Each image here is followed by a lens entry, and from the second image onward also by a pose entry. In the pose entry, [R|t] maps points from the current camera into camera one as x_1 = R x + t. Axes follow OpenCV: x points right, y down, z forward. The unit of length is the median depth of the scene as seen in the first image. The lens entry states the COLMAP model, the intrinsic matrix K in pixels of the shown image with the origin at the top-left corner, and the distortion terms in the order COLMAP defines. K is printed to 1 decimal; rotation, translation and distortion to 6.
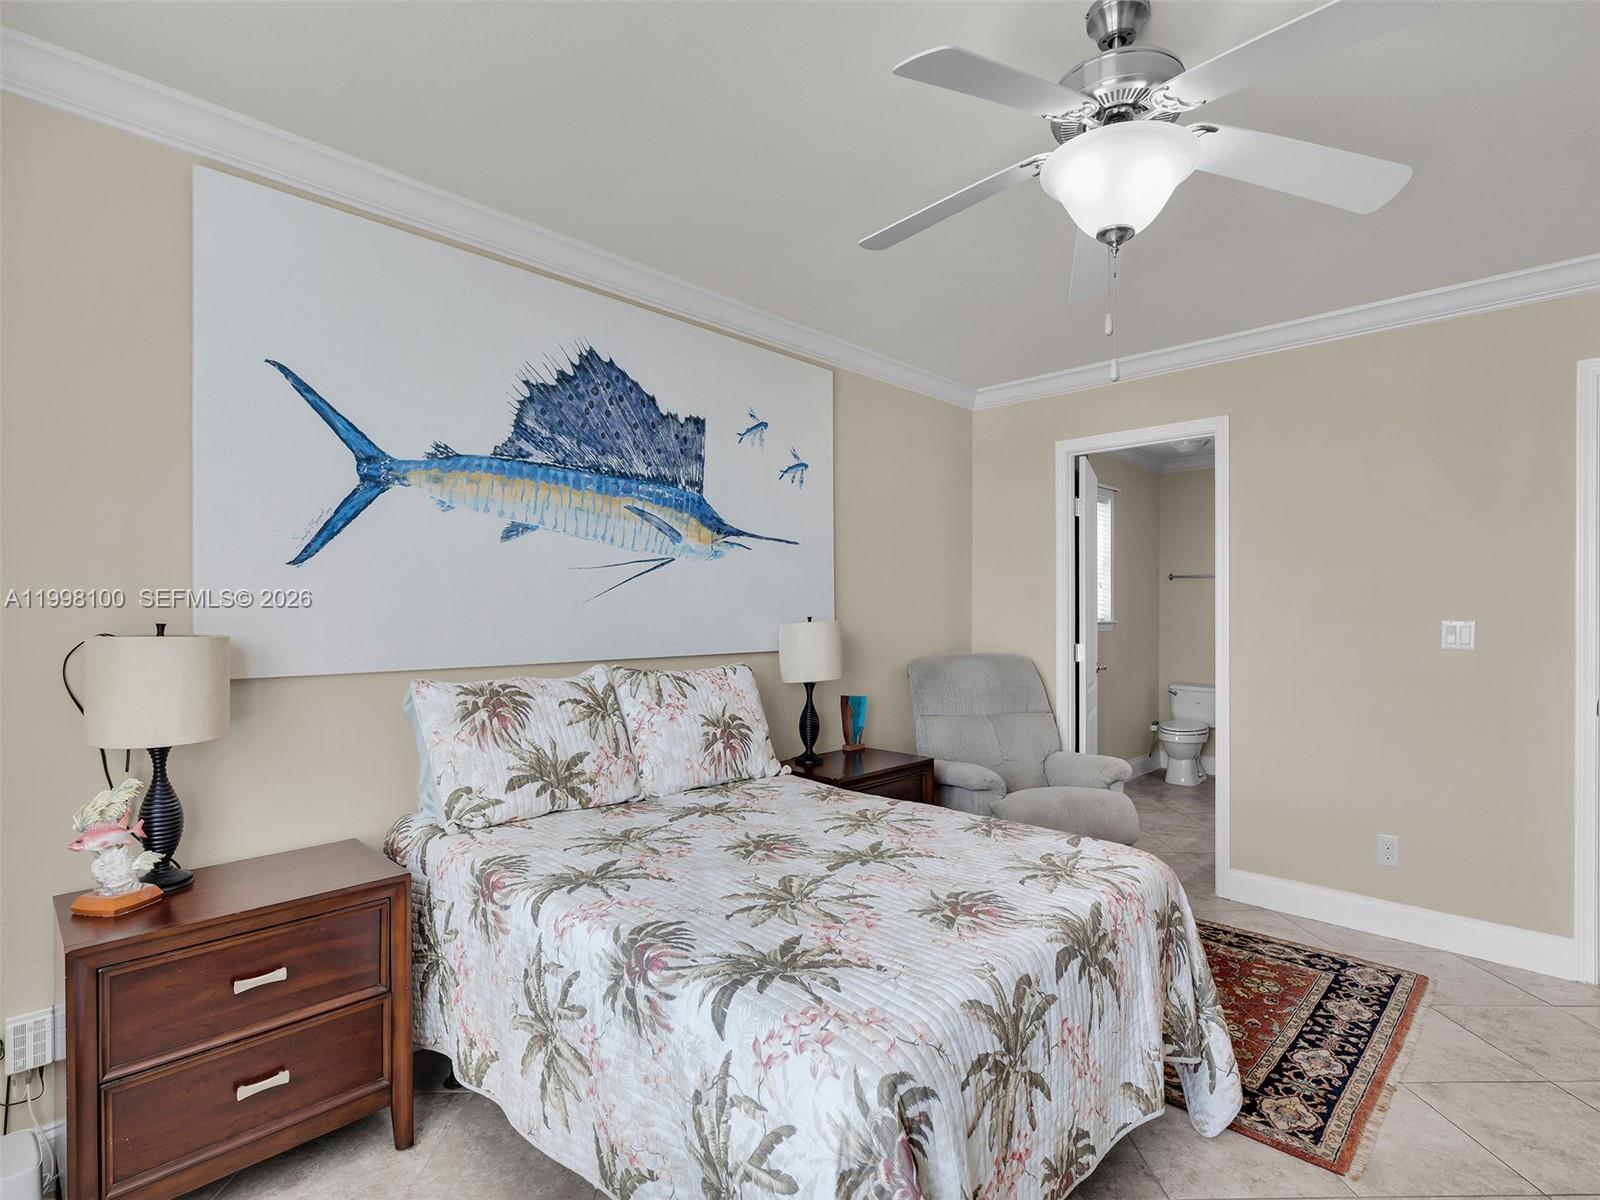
lens RADIAL K [[793.5, 0, 804.5], [0, 793.5, 610.3], [0, 0, 1]] dist [0.002625, 0.000144]
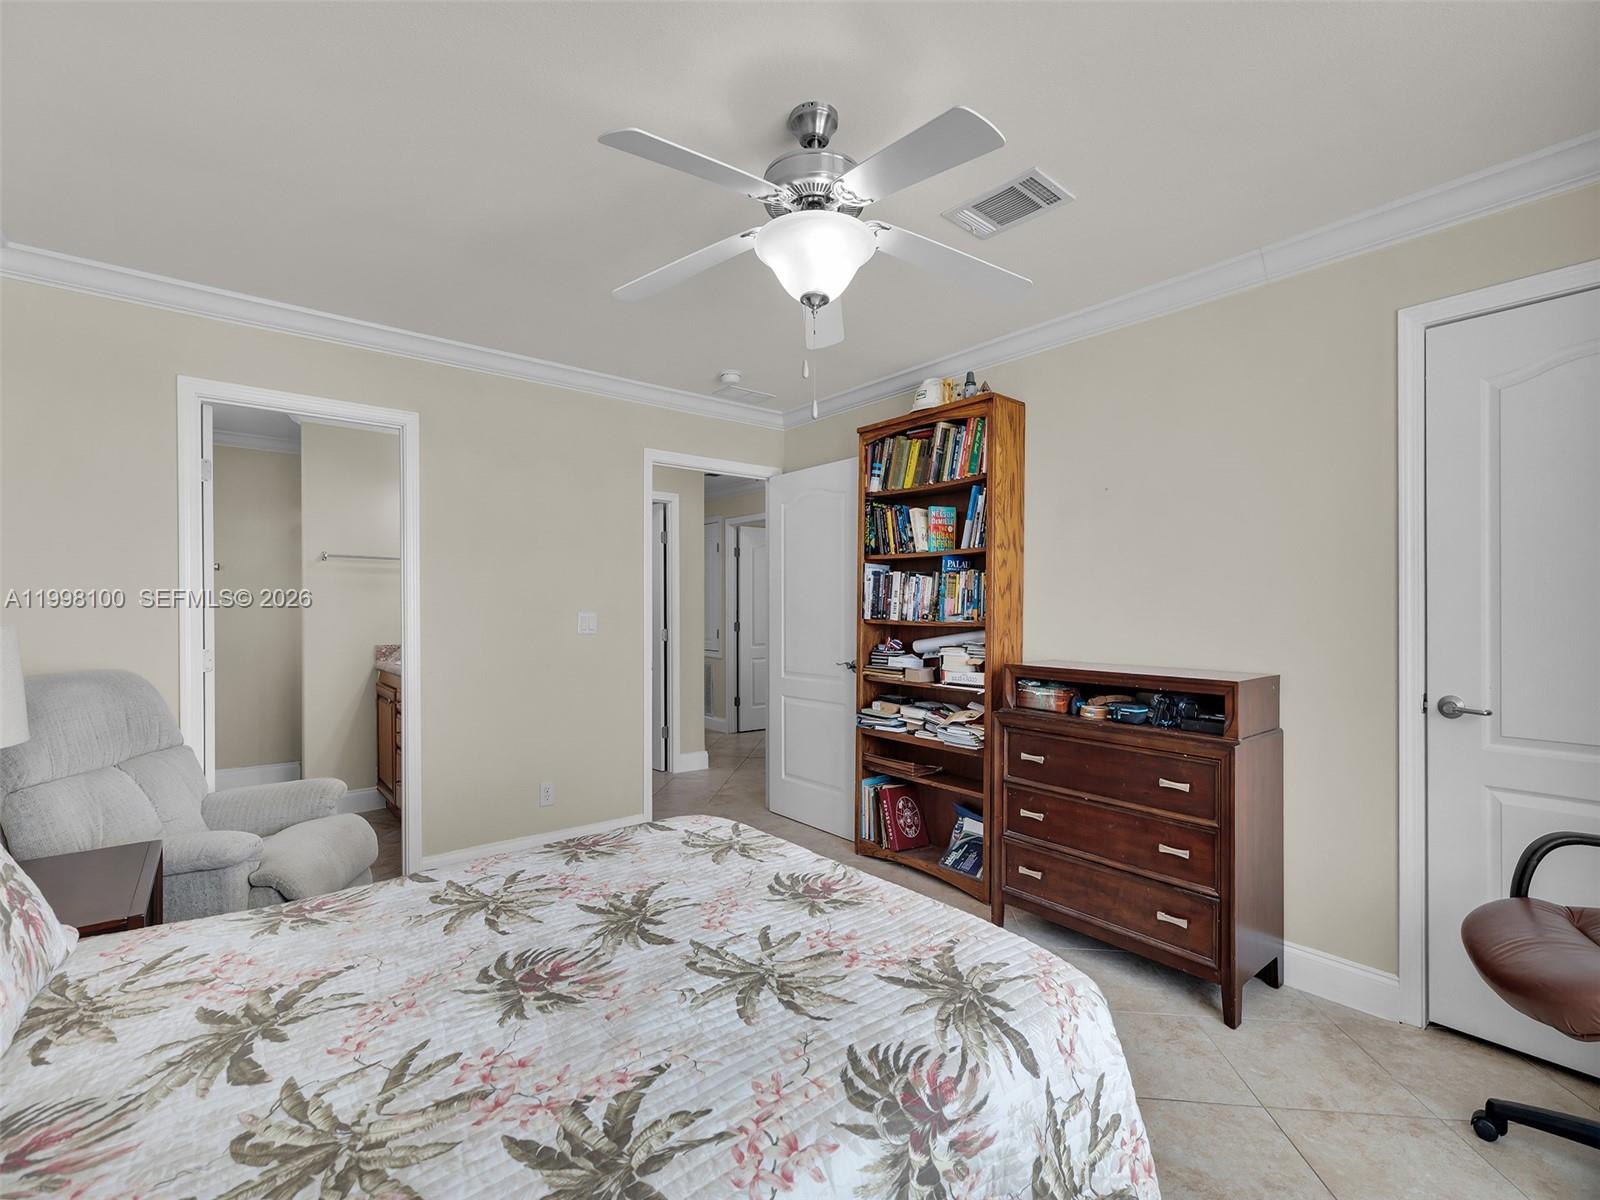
lens RADIAL K [[723.4, 0, 800.1], [0, 723.4, 607.6], [0, 0, 1]] dist [0.006995, 0.000359]
pose [[0.116351, -0.001550, 0.993207, -0.442210], [-0.001628, 0.999997, 0.001751, 0.001284], [-0.993207, -0.001821, 0.116348, 0.542247]]
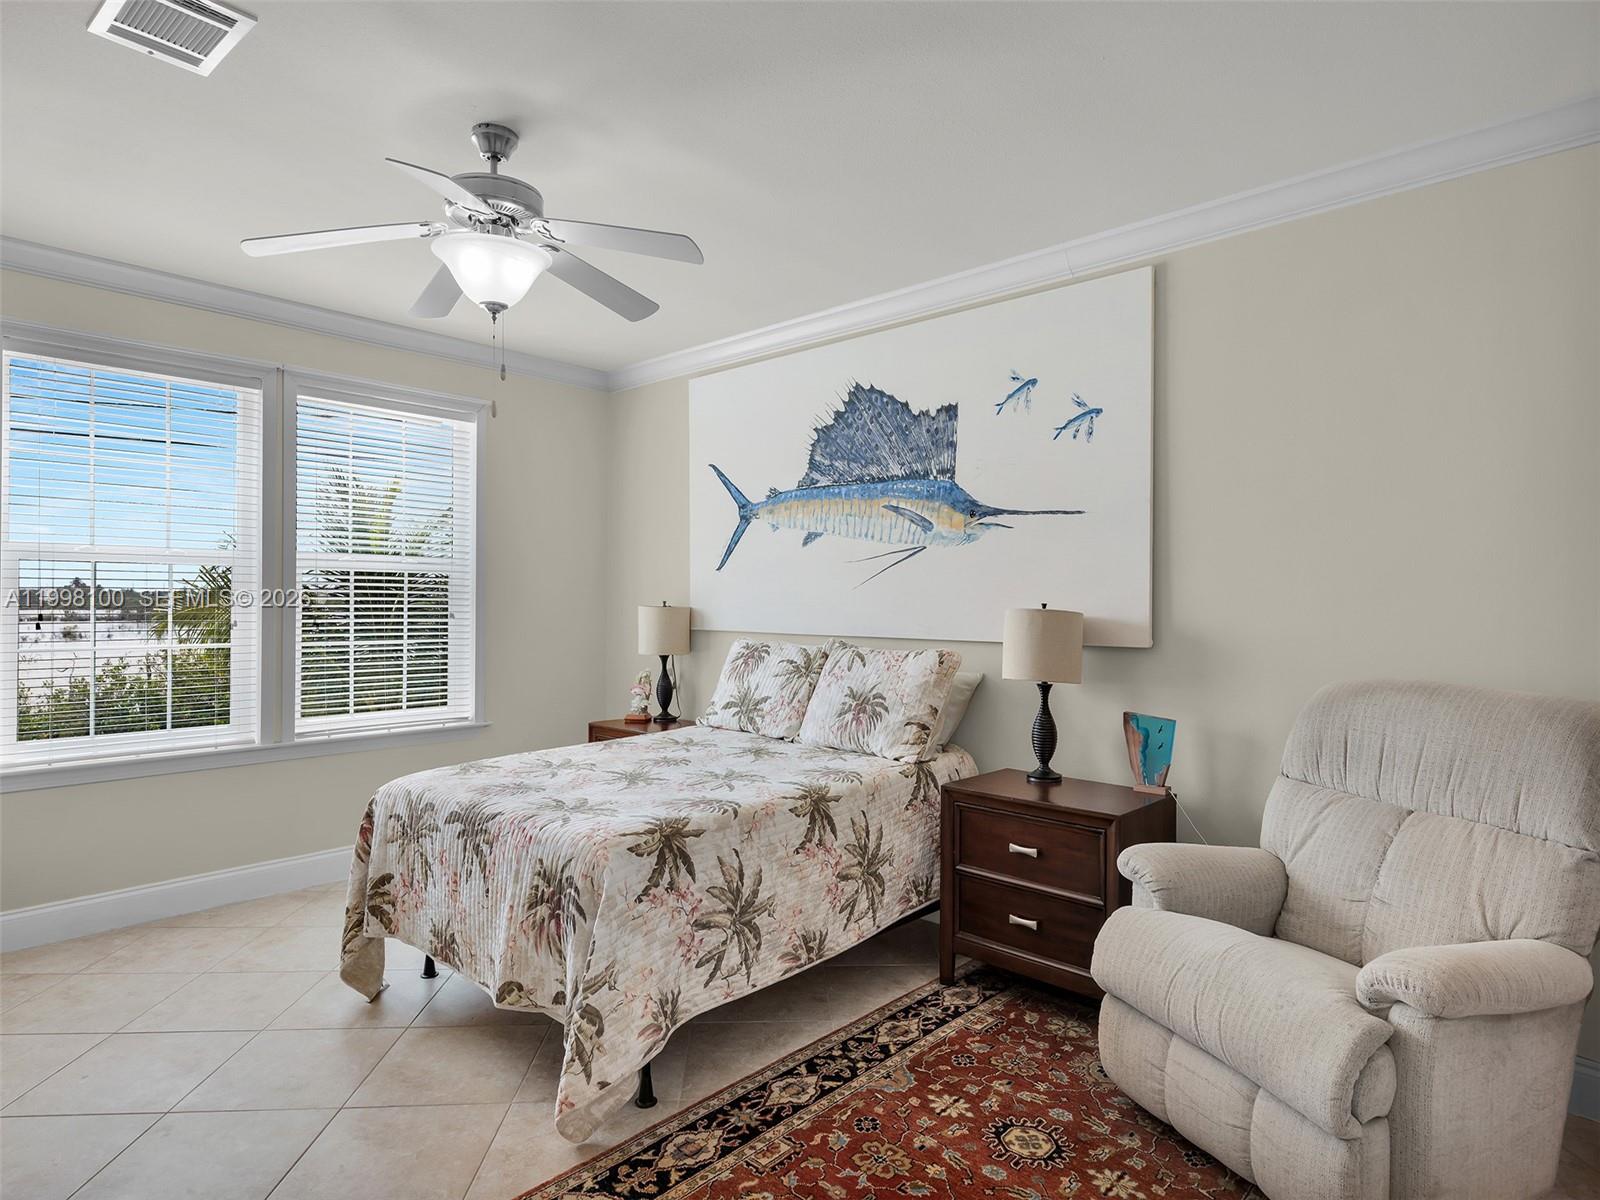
lens RADIAL K [[901.1, 0, 800.0], [0, 901.1, 600.0], [0, 0, 1]] dist [0.004068, 0.000107]
pose [[0.022841, 0.002230, -0.999737, 1.156023], [-0.005200, 0.999984, 0.002112, 0.004935], [0.999726, 0.005151, 0.022852, 0.898318]]
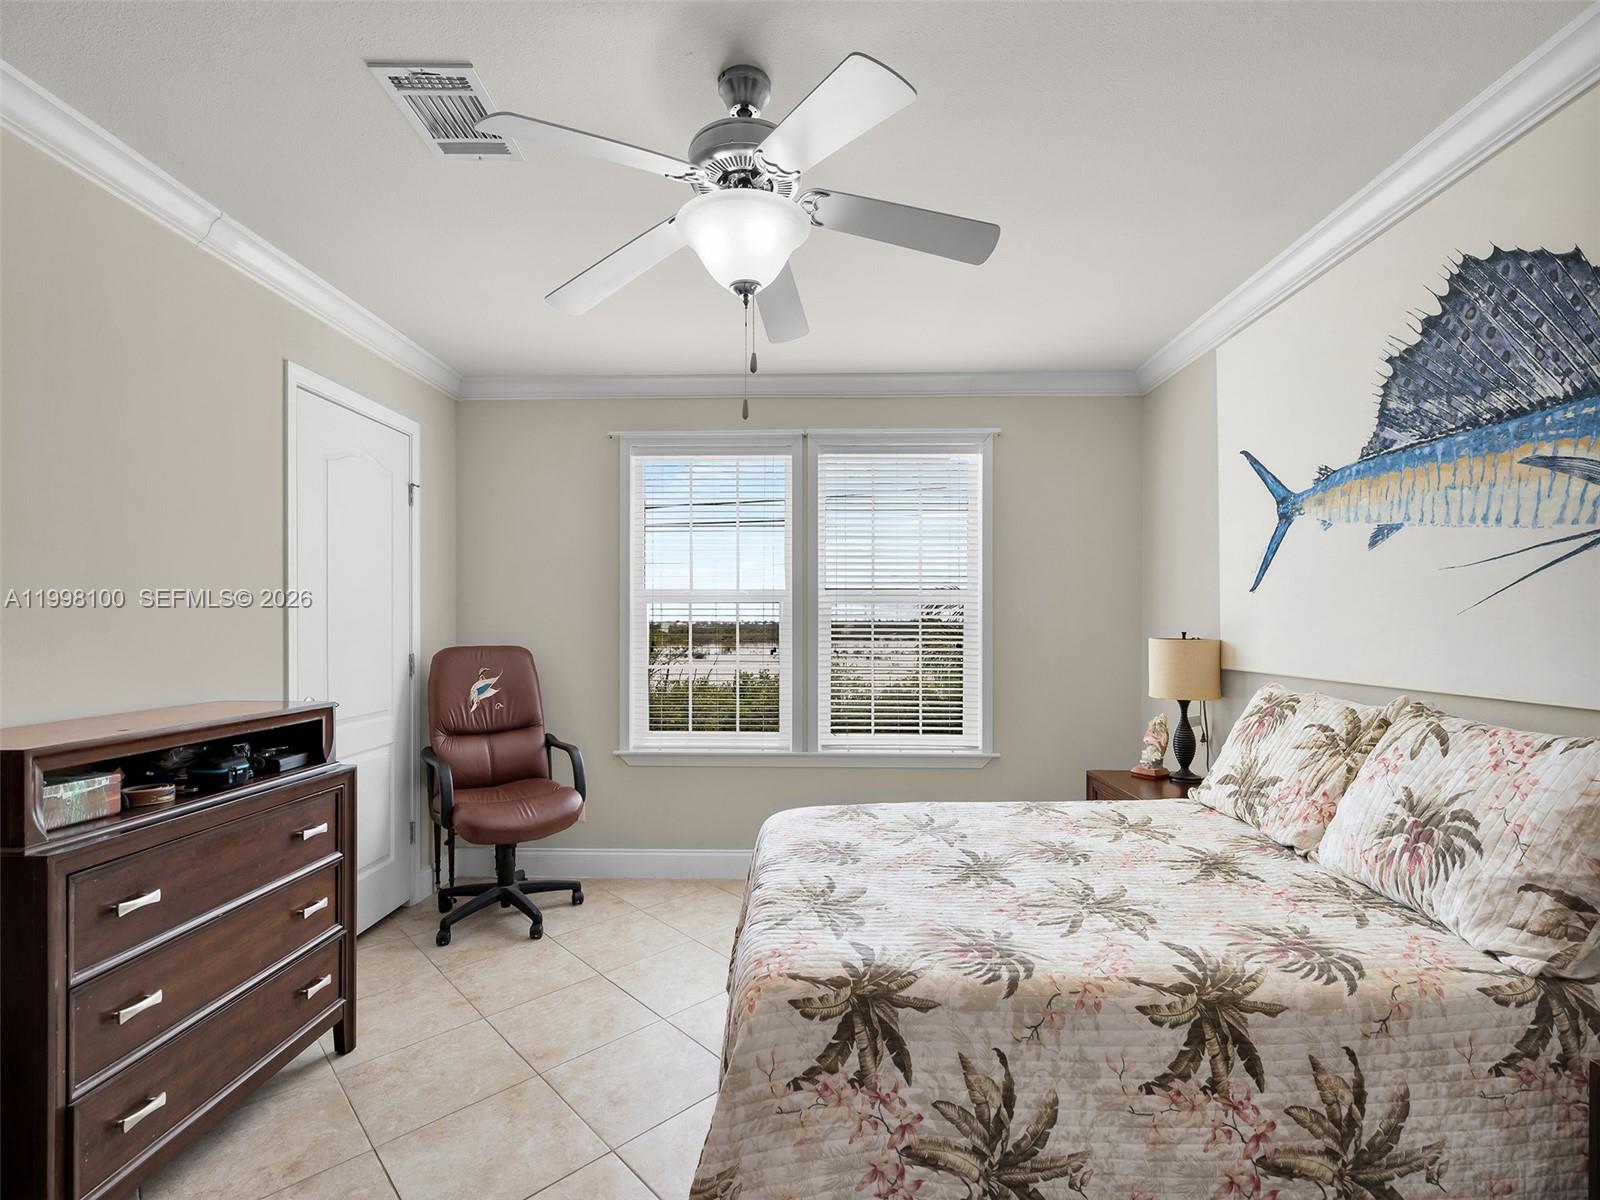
lens RADIAL K [[727.7, 0, 800.5], [0, 727.7, 627.2], [0, 0, 1]] dist [0.004589, 0.000219]
pose [[-0.735151, 0.002860, -0.677897, 0.627894], [-0.000171, 0.999990, 0.004404, -0.000382], [0.677903, 0.003353, -0.735144, 1.100401]]
